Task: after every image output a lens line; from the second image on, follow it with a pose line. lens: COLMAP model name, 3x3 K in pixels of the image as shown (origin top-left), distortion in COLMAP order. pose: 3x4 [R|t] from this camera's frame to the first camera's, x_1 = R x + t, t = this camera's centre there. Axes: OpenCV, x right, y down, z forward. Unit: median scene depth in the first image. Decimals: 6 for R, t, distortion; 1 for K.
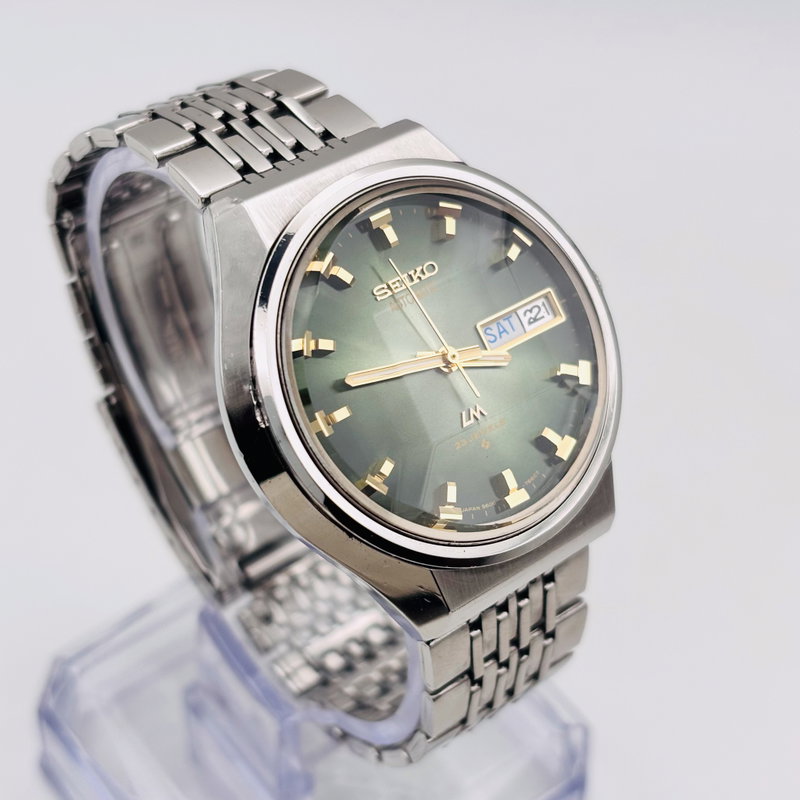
lens RADIAL K [[1512.1, 0, 400.0], [0, 1512.1, 400.0], [0, 0, 1]] dist [-0.018170, -0.499450]
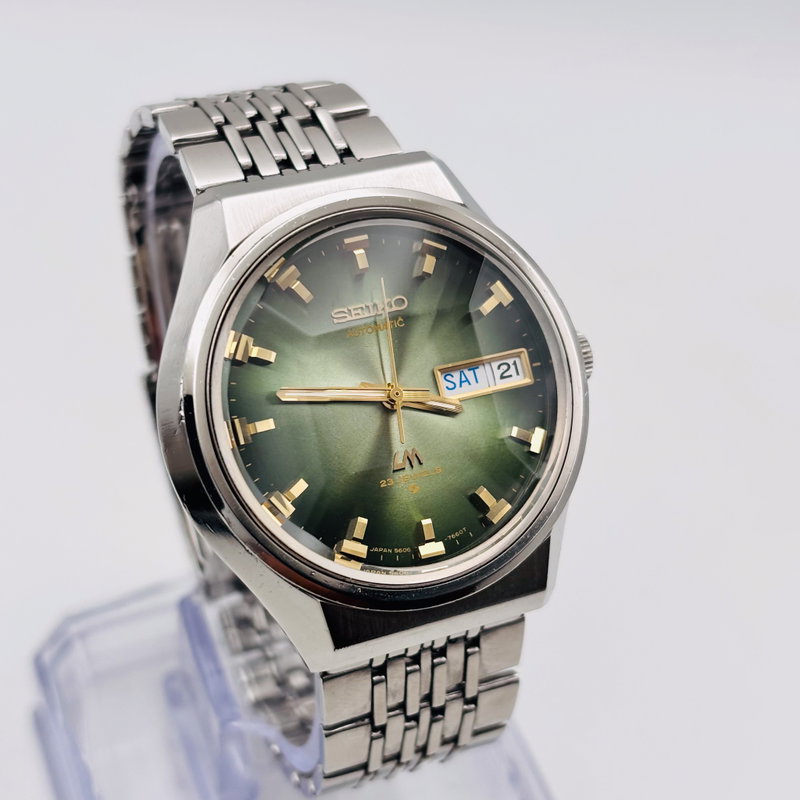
lens RADIAL K [[1512.1, 0, 400.0], [0, 1512.1, 400.0], [0, 0, 1]] dist [-0.018170, -0.499450]
pose [[0.962117, 0.207281, -0.177103, 0.194112], [-0.211406, 0.977388, -0.004541, -0.019288], [0.172157, 0.041809, 0.984182, 0.035615]]
